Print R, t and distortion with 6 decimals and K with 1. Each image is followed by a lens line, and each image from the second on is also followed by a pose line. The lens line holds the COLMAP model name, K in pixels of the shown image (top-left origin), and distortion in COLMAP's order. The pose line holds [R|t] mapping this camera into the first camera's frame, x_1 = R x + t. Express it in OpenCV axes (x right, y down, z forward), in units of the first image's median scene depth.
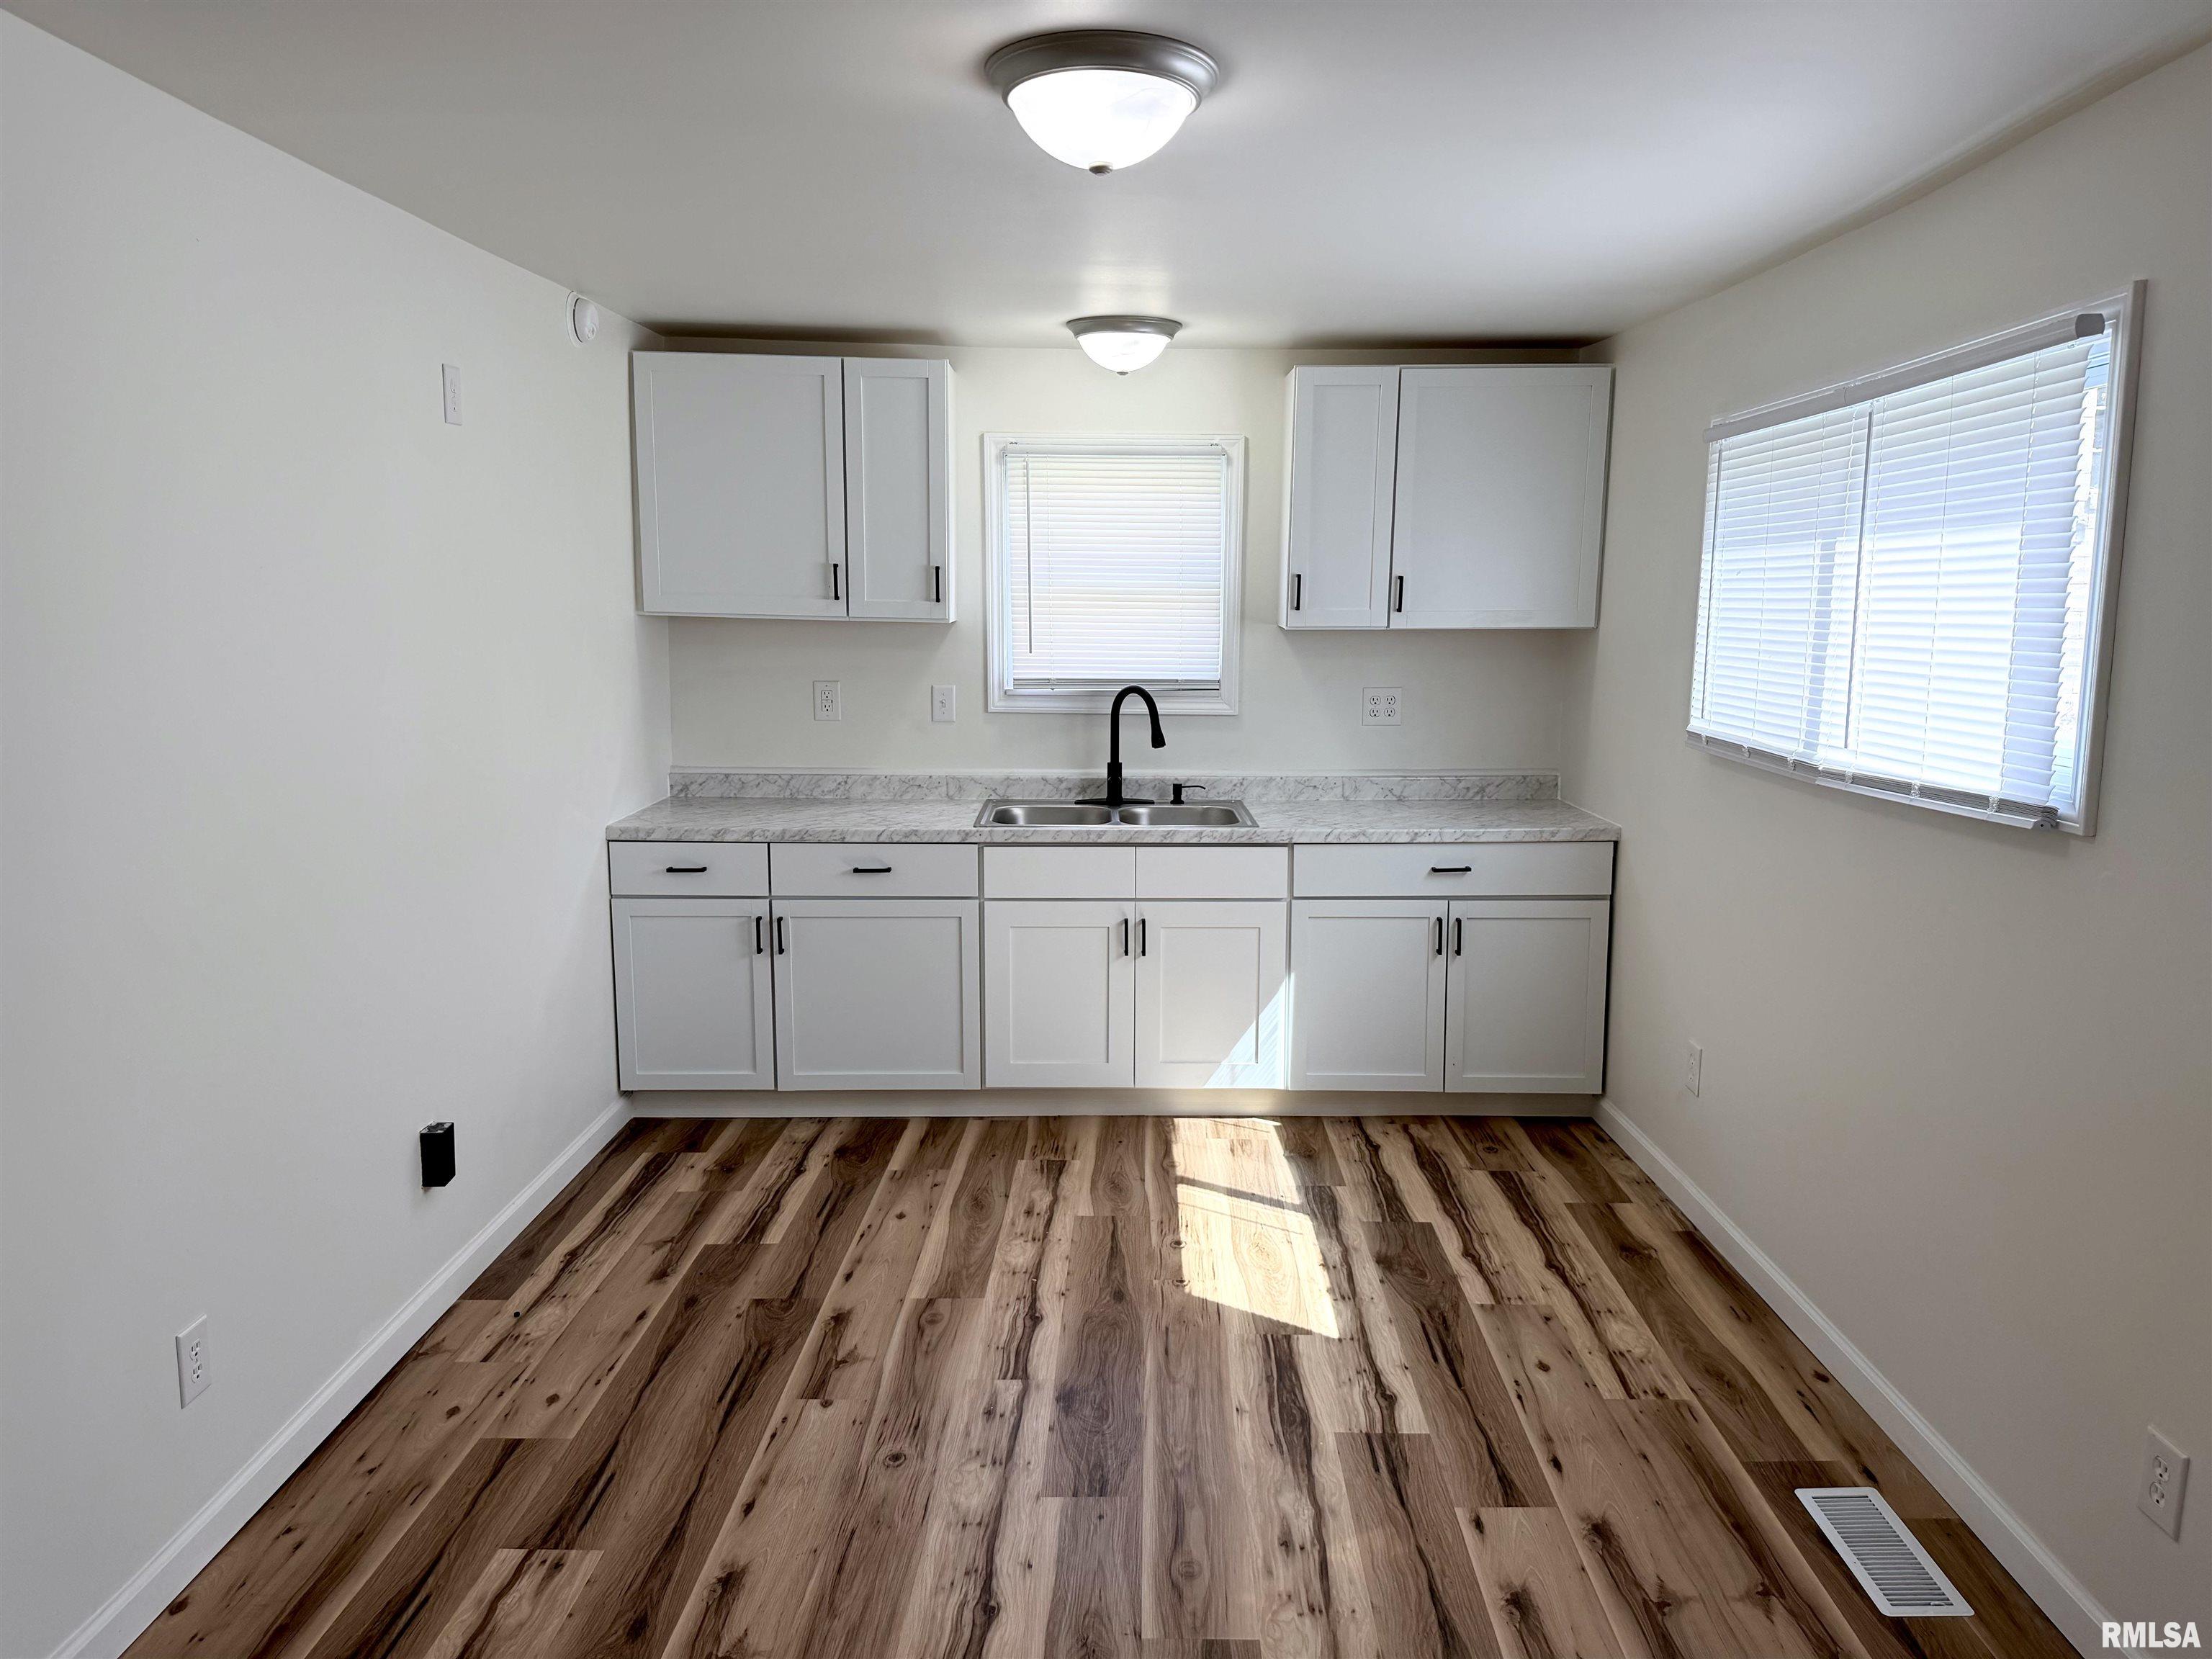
lens RADIAL K [[1562.0, 0, 1106.0], [0, 1562.0, 829.5], [0, 0, 1]] dist [0.093150, -0.157529]
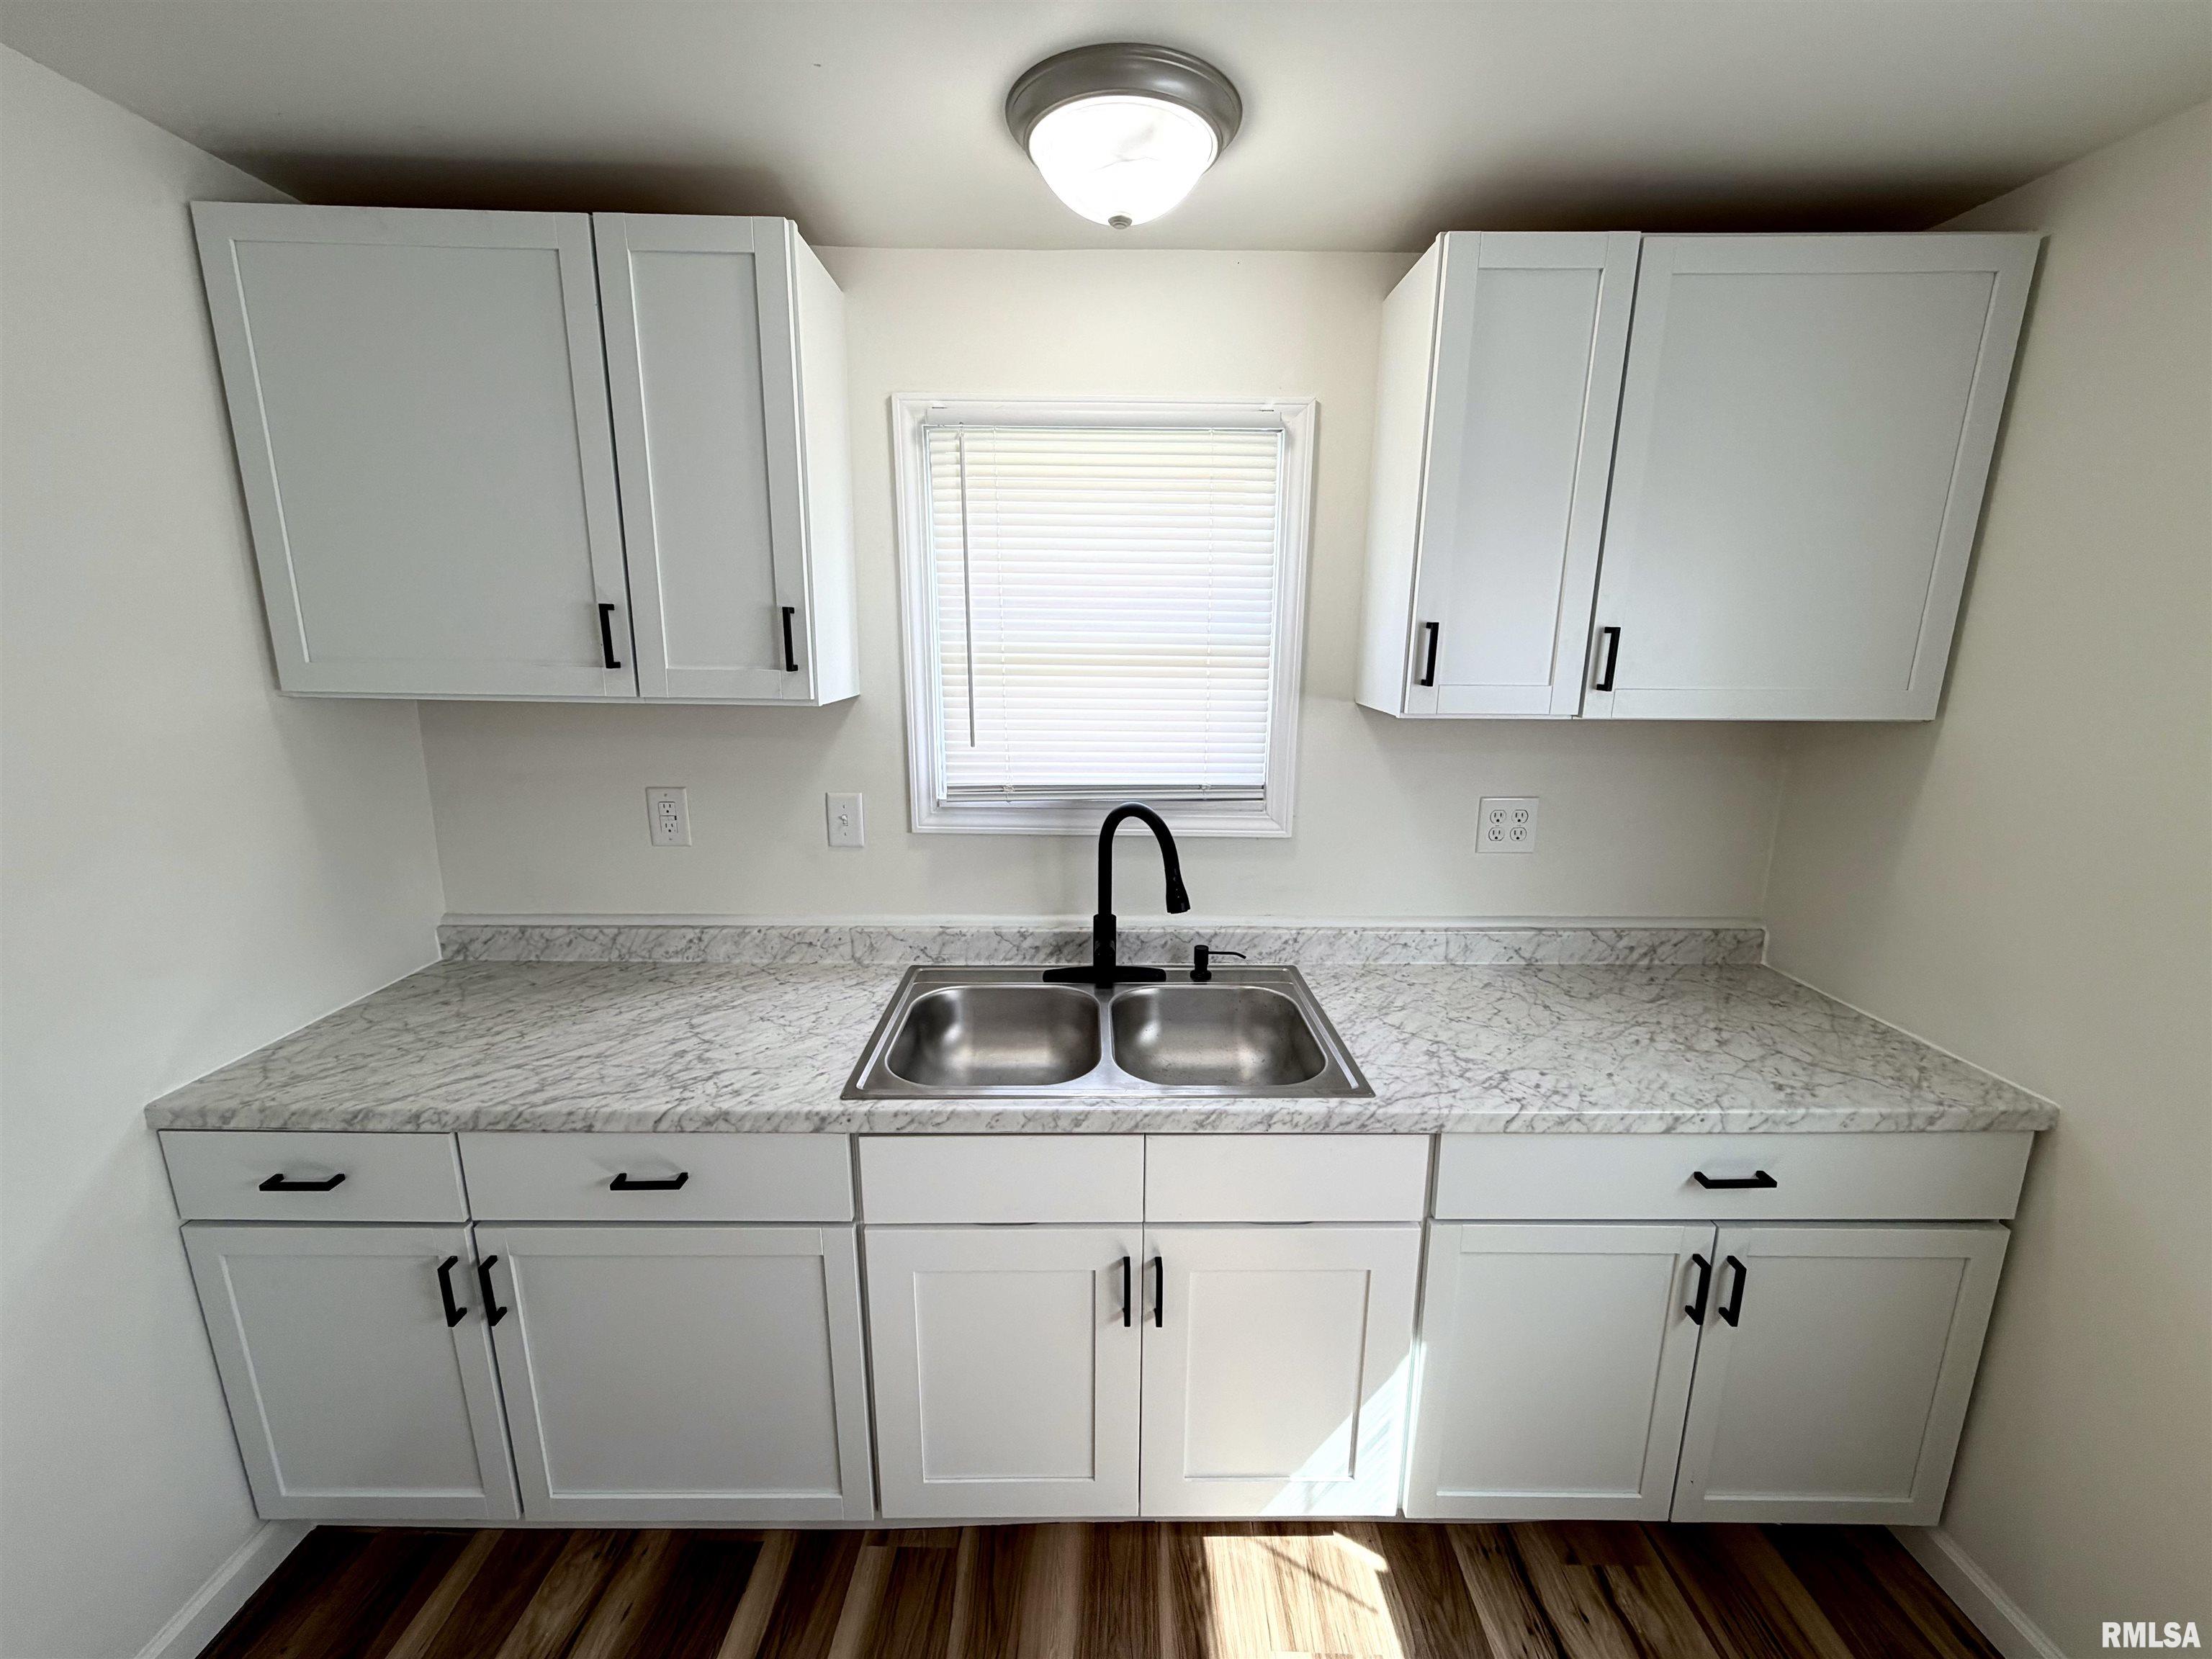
lens RADIAL K [[883.2, 0, 1106.6], [0, 883.2, 809.6], [0, 0, 1]] dist [-0.022597, 0.000078]
pose [[0.999955, -0.000892, 0.009420, 0.003132], [0.000551, 0.999345, 0.036189, -0.105971], [-0.009446, -0.036182, 0.999301, 0.675945]]
